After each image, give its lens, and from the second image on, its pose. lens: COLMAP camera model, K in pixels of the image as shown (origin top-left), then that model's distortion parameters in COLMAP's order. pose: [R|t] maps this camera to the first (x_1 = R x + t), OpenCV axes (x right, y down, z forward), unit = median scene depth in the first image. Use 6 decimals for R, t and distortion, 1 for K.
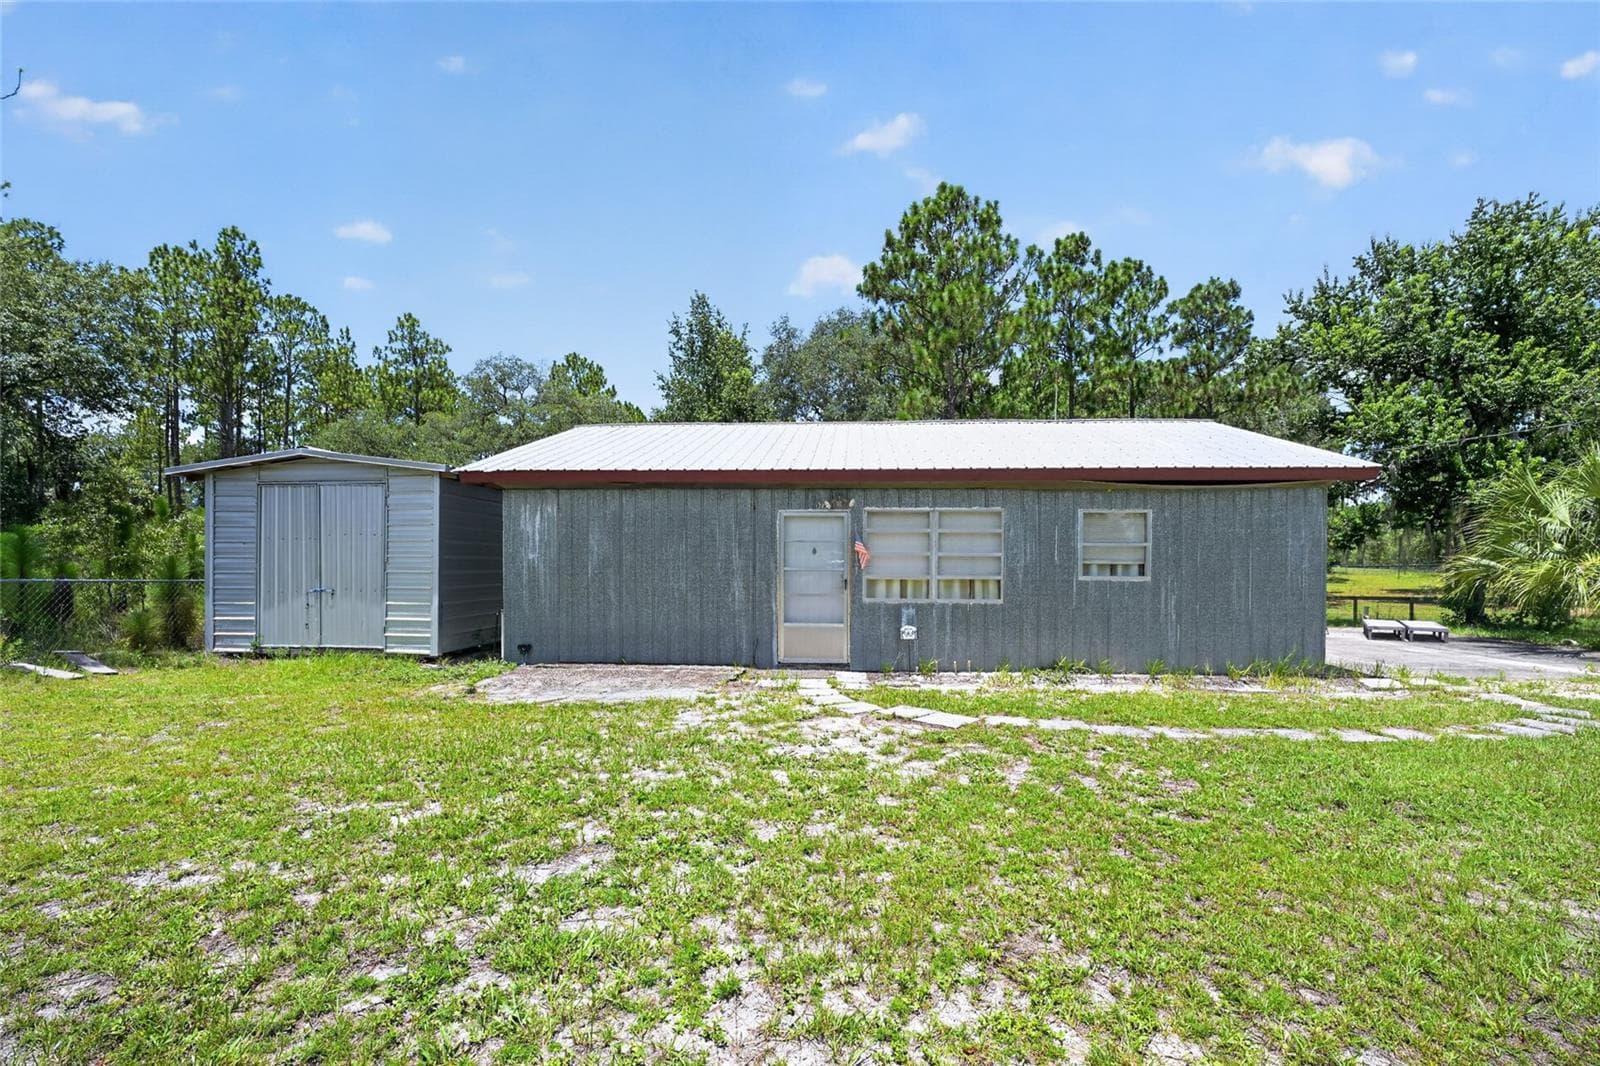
lens RADIAL K [[679.9, 0, 800.0], [0, 679.9, 533.0], [0, 0, 1]] dist [-0.002227, -0.000149]
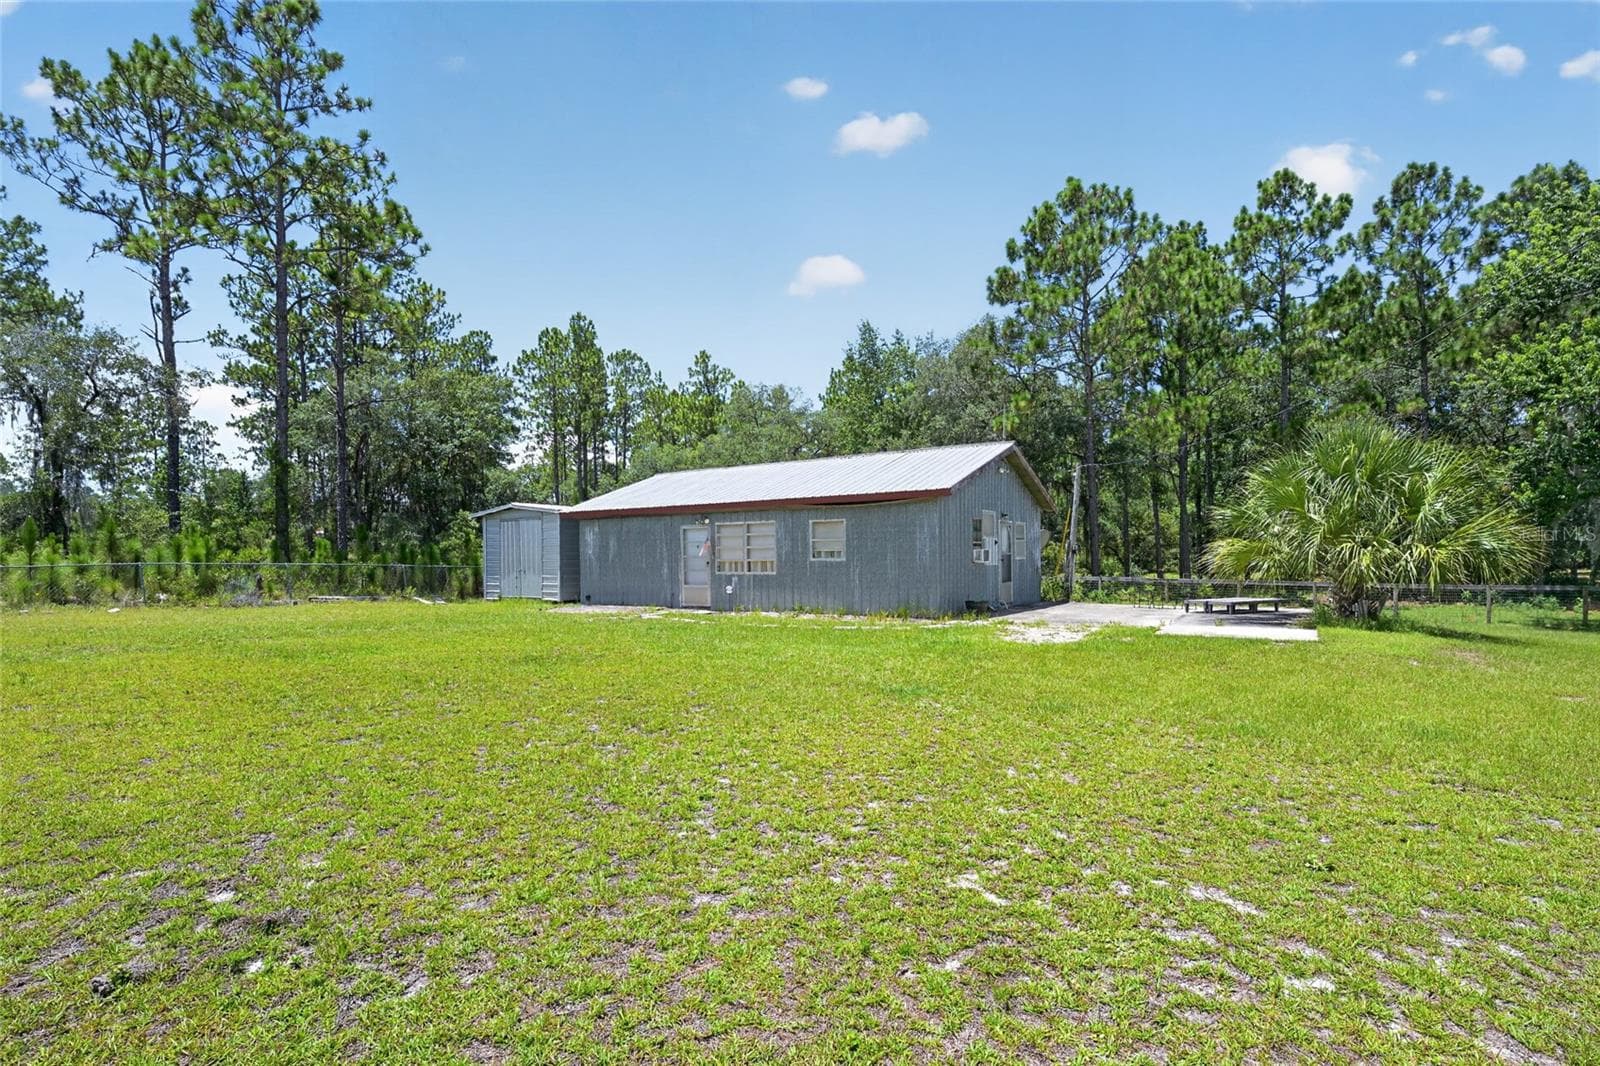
lens RADIAL K [[752.7, 0, 809.5], [0, 752.7, 558.9], [0, 0, 1]] dist [0.009961, -0.000188]
pose [[0.886245, -0.013907, -0.463008, 1.213286], [0.037074, 0.998472, 0.040974, -0.014372], [0.461731, -0.053479, 0.885406, -0.676873]]
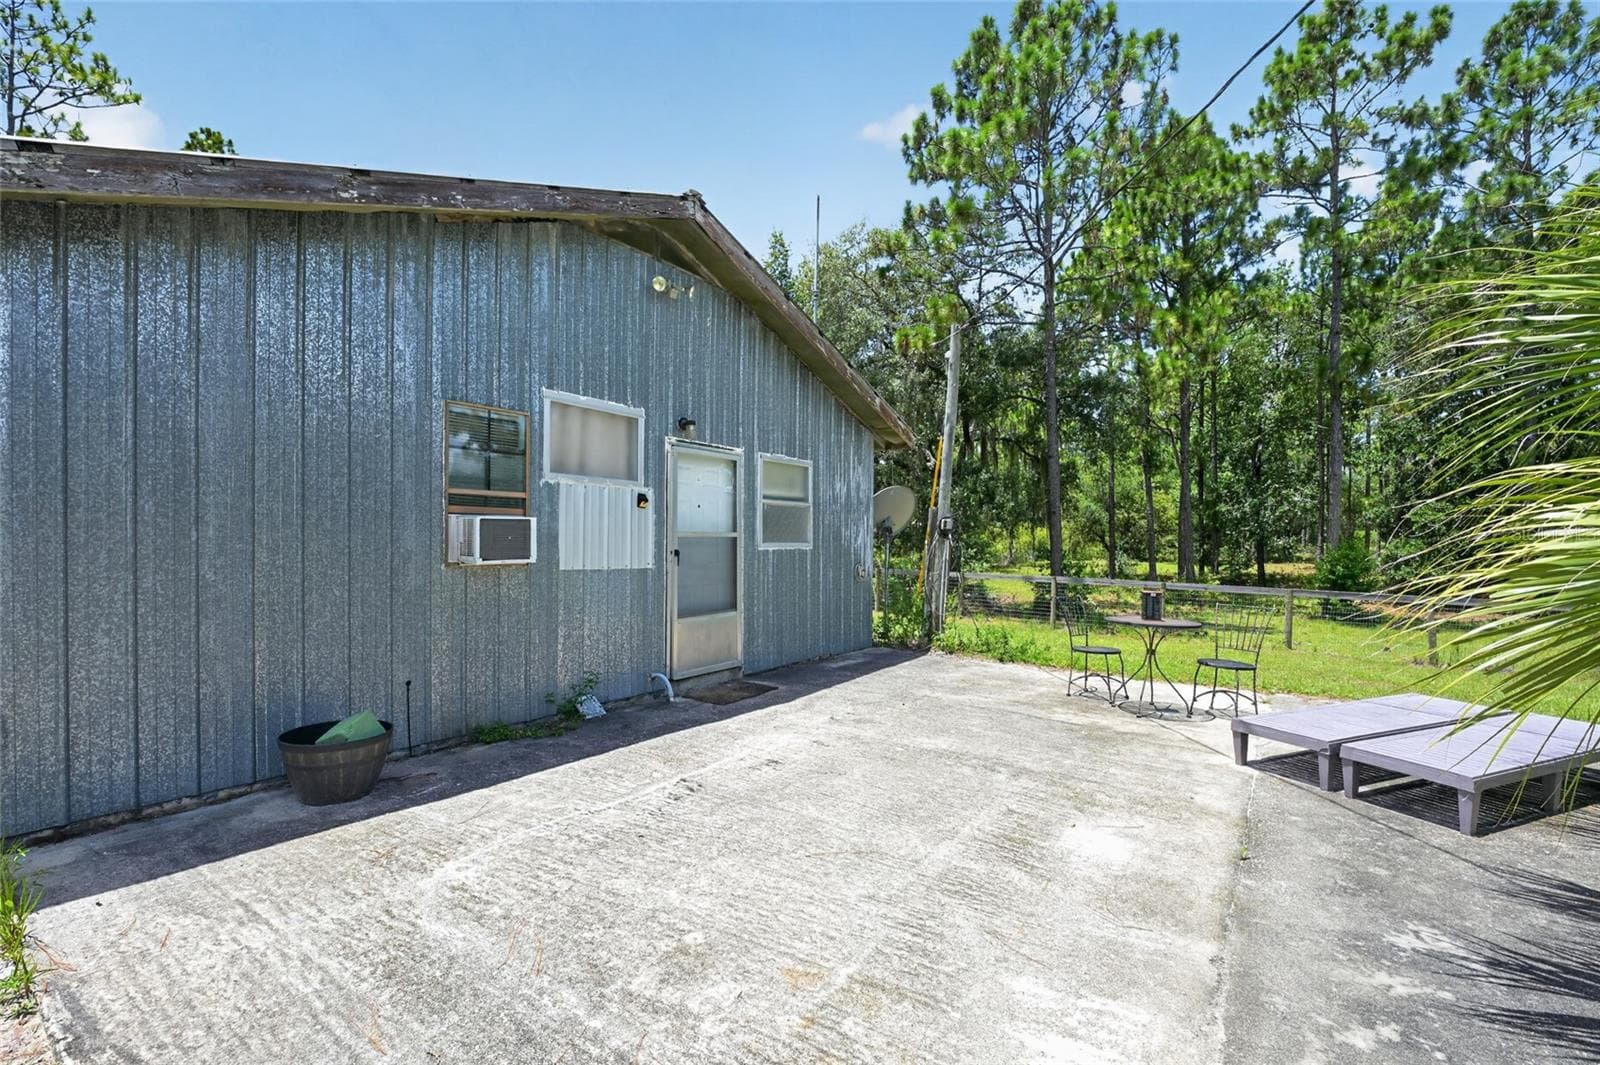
lens RADIAL K [[690.3, 0, 800.0], [0, 690.3, 532.5], [0, 0, 1]] dist [-0.000197, 0.000556]
pose [[0.866017, 0.000733, -0.500014, 1.165063], [0.017149, 0.999367, 0.031167, 0.054599], [0.499720, -0.035566, 0.865457, 0.826872]]
